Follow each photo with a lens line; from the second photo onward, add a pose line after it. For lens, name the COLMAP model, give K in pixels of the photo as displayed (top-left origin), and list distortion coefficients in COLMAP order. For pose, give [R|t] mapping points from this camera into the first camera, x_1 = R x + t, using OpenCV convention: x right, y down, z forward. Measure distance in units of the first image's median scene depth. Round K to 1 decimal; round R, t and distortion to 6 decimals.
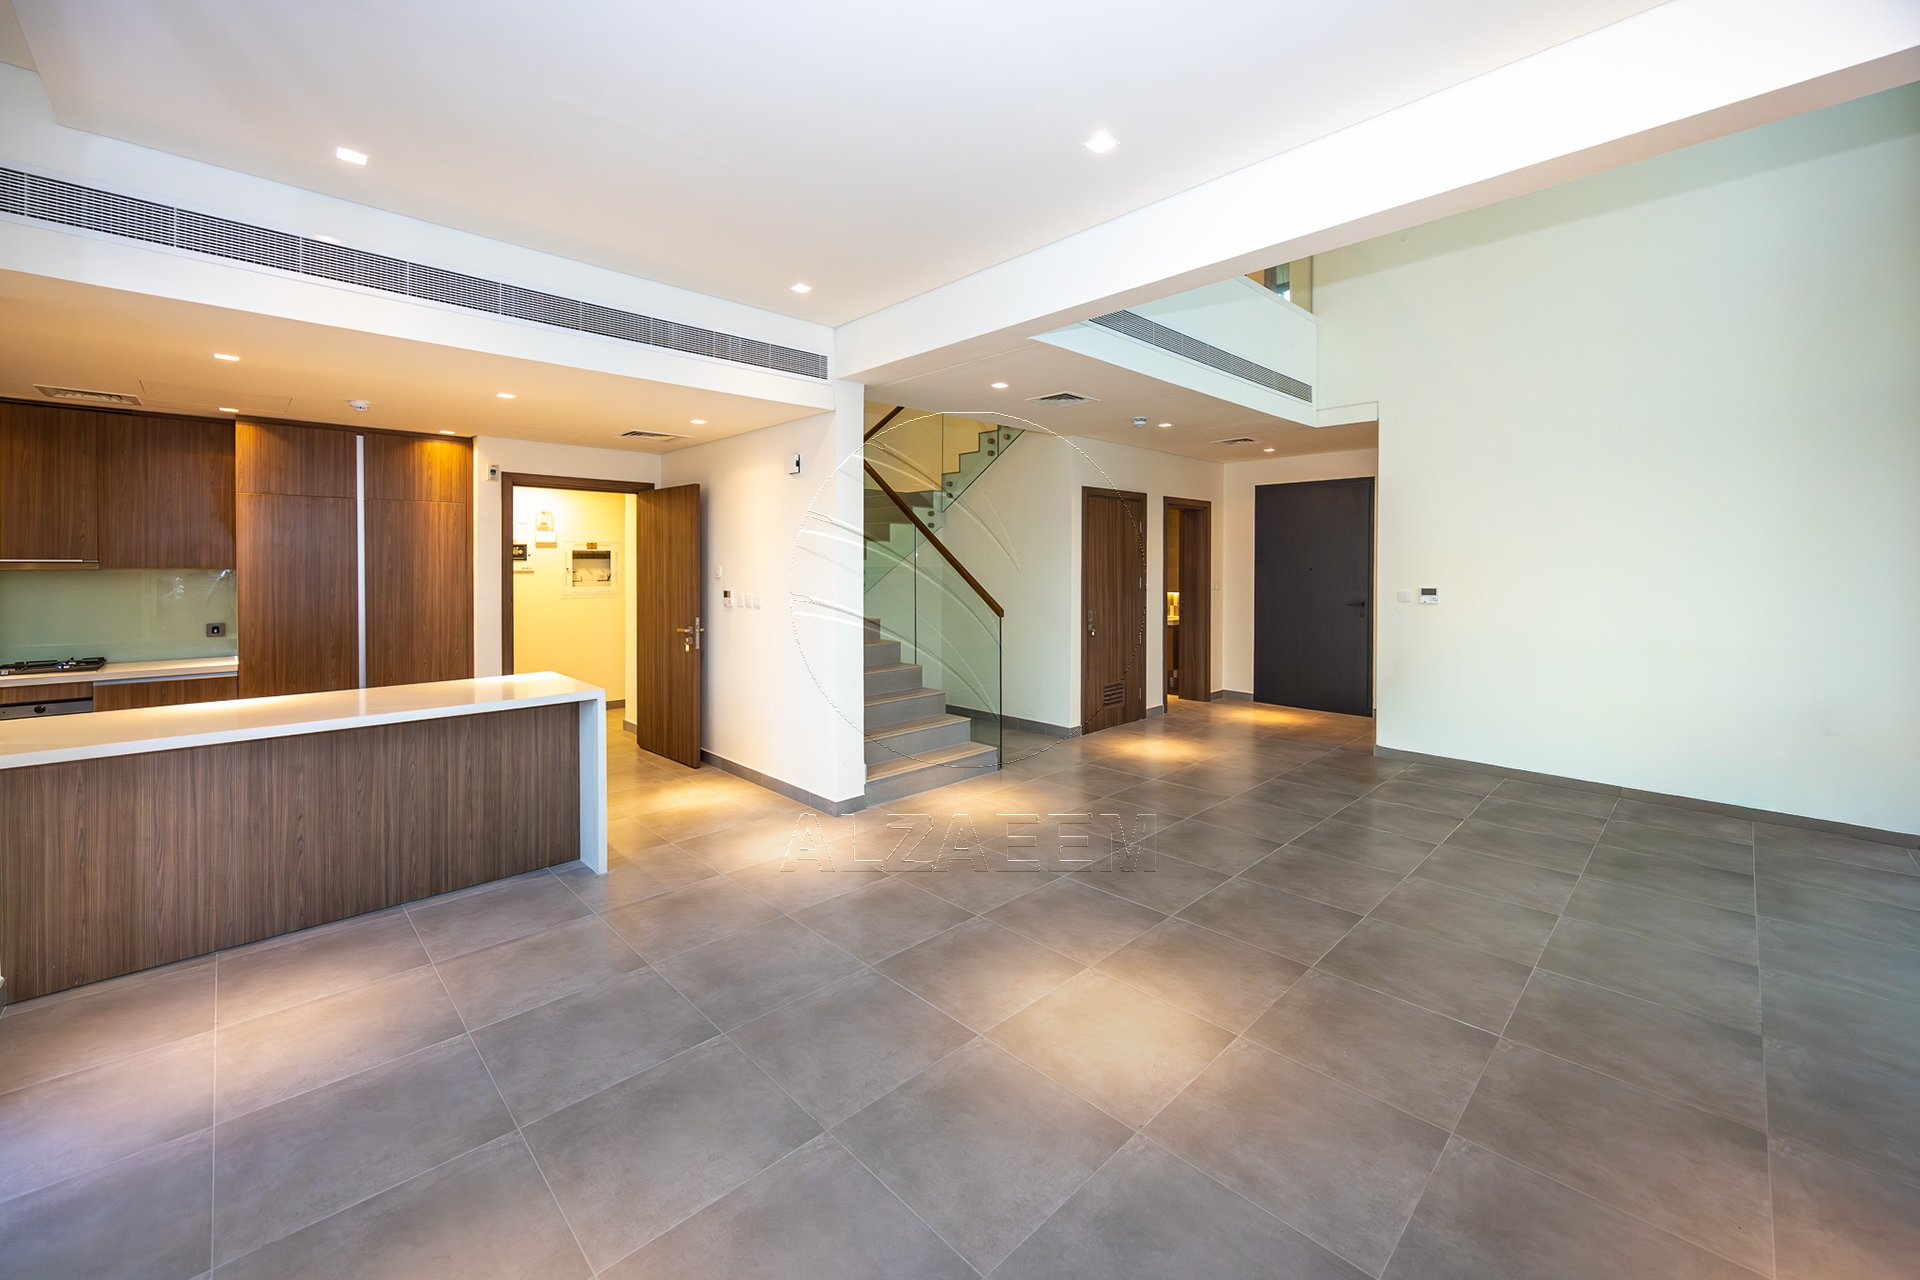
lens RADIAL K [[746.7, 0, 959.6], [0, 746.7, 617.4], [0, 0, 1]] dist [-0.001362, -0.000193]
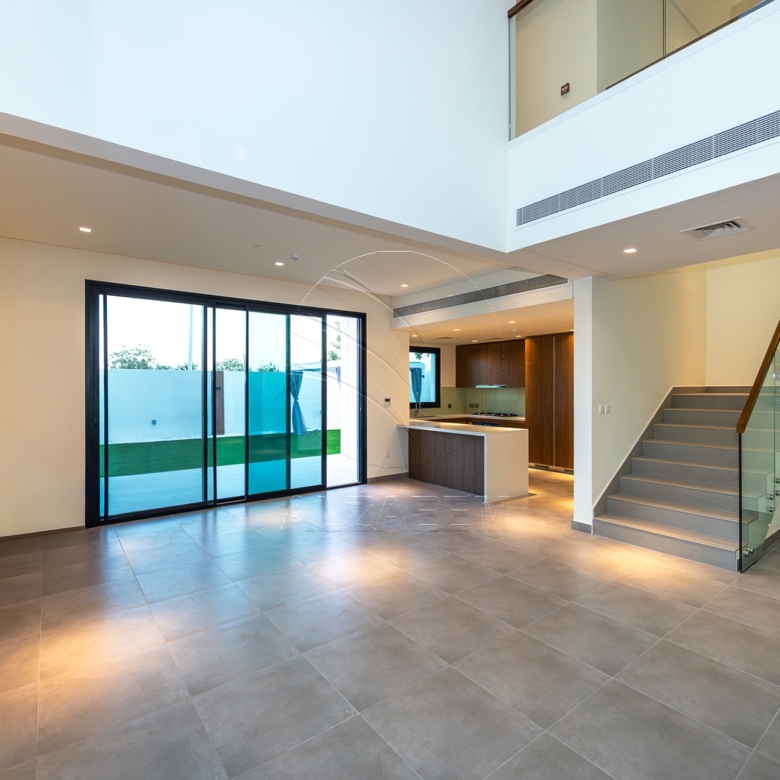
lens RADIAL K [[452.6, 0, 390.0], [0, 452.6, 390.0], [0, 0, 1]] dist [-0.000969, -0.001809]
pose [[-0.122019, 0.004325, -0.992518, 0.977537], [-0.069233, 0.997518, 0.012858, -0.042787], [0.990110, 0.070284, -0.121417, 0.722421]]
